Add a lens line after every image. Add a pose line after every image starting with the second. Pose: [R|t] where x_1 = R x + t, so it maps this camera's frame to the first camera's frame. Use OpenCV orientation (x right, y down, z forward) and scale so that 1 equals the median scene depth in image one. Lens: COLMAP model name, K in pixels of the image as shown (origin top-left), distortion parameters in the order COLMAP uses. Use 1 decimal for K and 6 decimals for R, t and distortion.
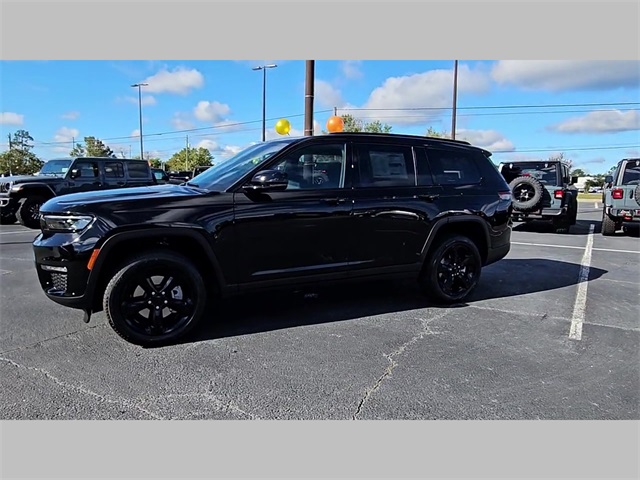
lens RADIAL K [[486.9, 0, 295.4], [0, 486.9, 247.5], [0, 0, 1]] dist [0.000274, 0.007688]
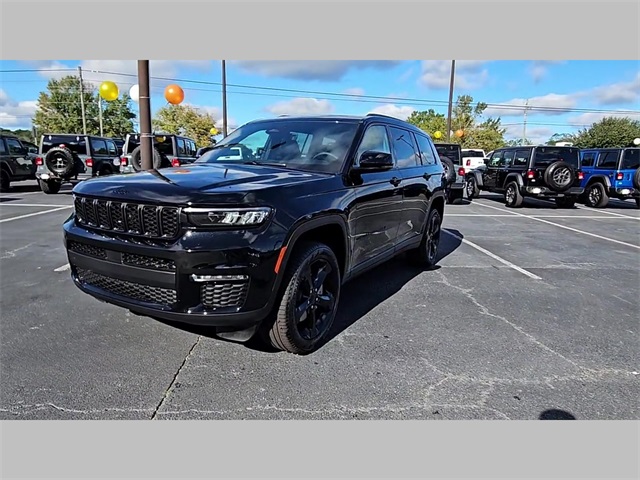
lens RADIAL K [[486.6, 0, 312.3], [0, 486.6, 249.2], [0, 0, 1]] dist [0.012442, -0.017826]
pose [[0.788866, -0.098344, 0.606645, -0.615679], [0.063093, 0.994857, 0.079233, -0.038602], [-0.611318, -0.024229, 0.791014, 0.231034]]
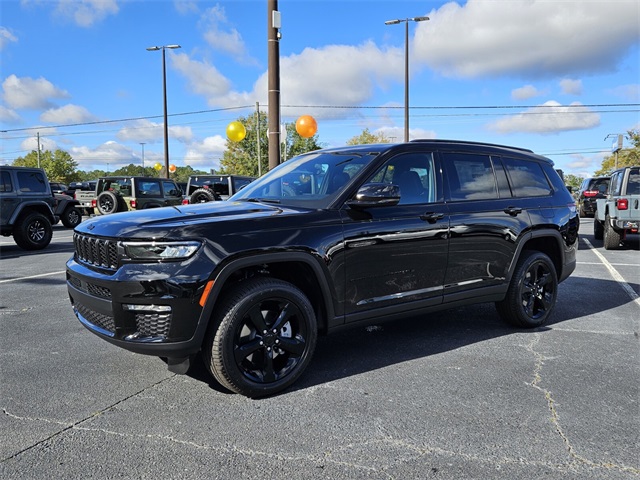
lens RADIAL K [[622.2, 0, 312.5], [0, 622.2, 257.5], [0, 0, 1]] dist [0.068237, 0.000000]
pose [[0.970197, -0.034406, 0.239863, -0.350510], [0.042552, 0.998677, -0.028866, 0.001387], [-0.238553, 0.038213, 0.970377, -0.041814]]
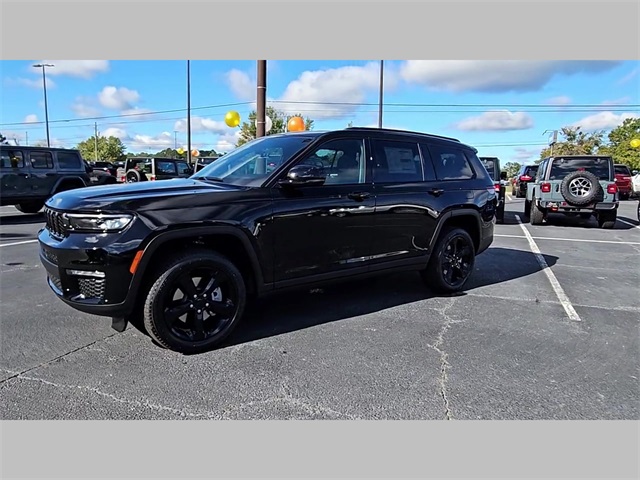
lens RADIAL K [[486.6, 0, 301.0], [0, 486.6, 245.6], [0, 0, 1]] dist [0.012442, -0.017826]
pose [[0.978145, -0.023662, 0.206573, -0.214461], [0.021015, 0.999667, 0.014998, -0.009904], [-0.206859, -0.010329, 0.978316, 0.031001]]
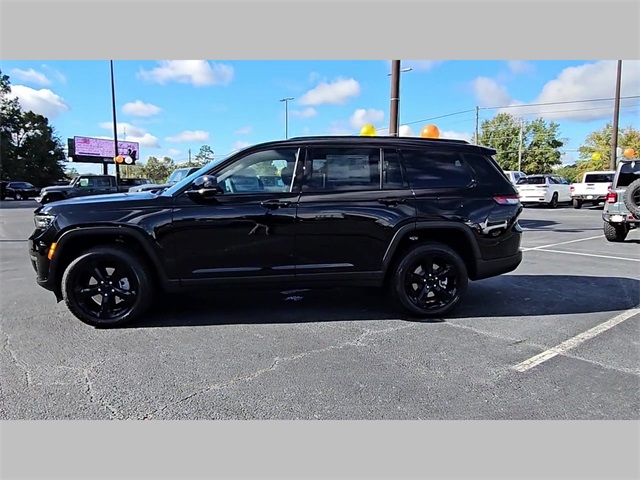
lens RADIAL K [[485.2, 0, 289.1], [0, 485.2, 252.8], [0, 0, 1]] dist [0.022746, -0.001263]
pose [[0.927248, 0.040540, -0.372247, 0.420026], [-0.042331, 0.999098, 0.003363, 0.000277], [0.372047, 0.012639, 0.928128, 0.061170]]
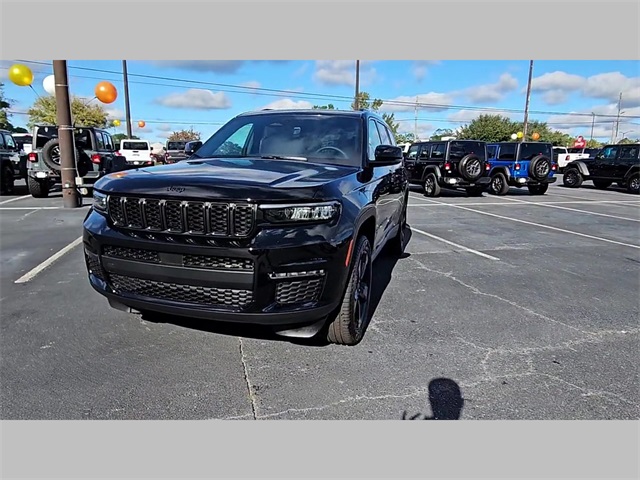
lens RADIAL K [[486.6, 0, 321.9], [0, 486.6, 246.8], [0, 0, 1]] dist [0.012442, -0.017826]
pose [[0.610807, -0.139950, 0.779313, -0.772592], [0.091811, 0.990135, 0.105851, -0.055084], [-0.786438, 0.006894, 0.617630, 0.374503]]
